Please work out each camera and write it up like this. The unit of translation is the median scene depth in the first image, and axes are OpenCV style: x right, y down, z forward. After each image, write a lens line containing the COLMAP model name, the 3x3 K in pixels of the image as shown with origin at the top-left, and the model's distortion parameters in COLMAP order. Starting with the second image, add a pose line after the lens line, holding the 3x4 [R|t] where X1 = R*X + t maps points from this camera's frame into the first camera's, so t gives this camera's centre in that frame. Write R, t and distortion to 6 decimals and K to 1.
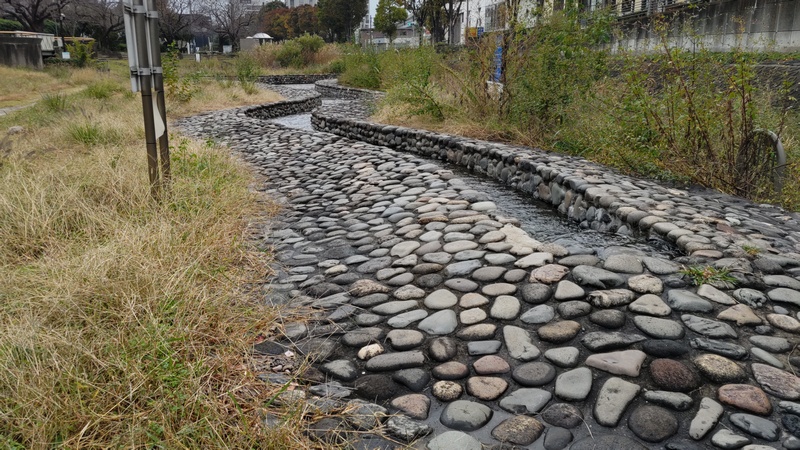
lens RADIAL K [[690.6, 0, 400.0], [0, 690.6, 225.0], [0, 0, 1]] dist [0.063981, -0.017857]
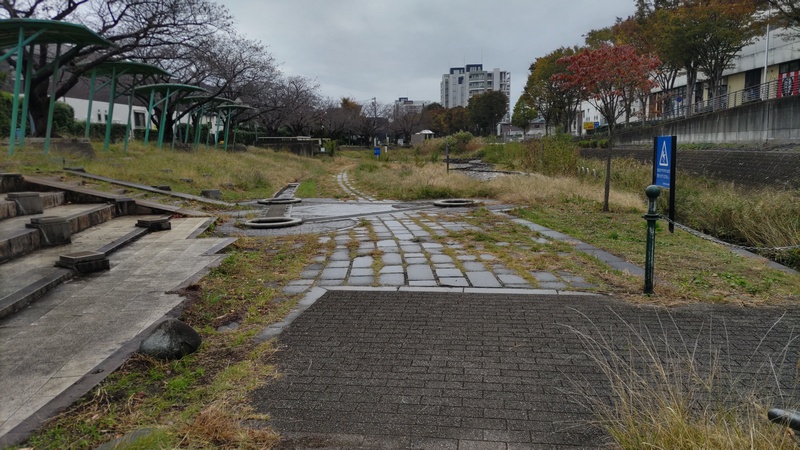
lens RADIAL K [[690.6, 0, 400.0], [0, 690.6, 225.0], [0, 0, 1]] dist [0.063981, -0.017857]
pose [[0.978736, 0.012088, -0.204766, 0.027532], [-0.036977, 0.992306, -0.118163, 0.067225], [0.201762, 0.123222, 0.971653, -0.290189]]
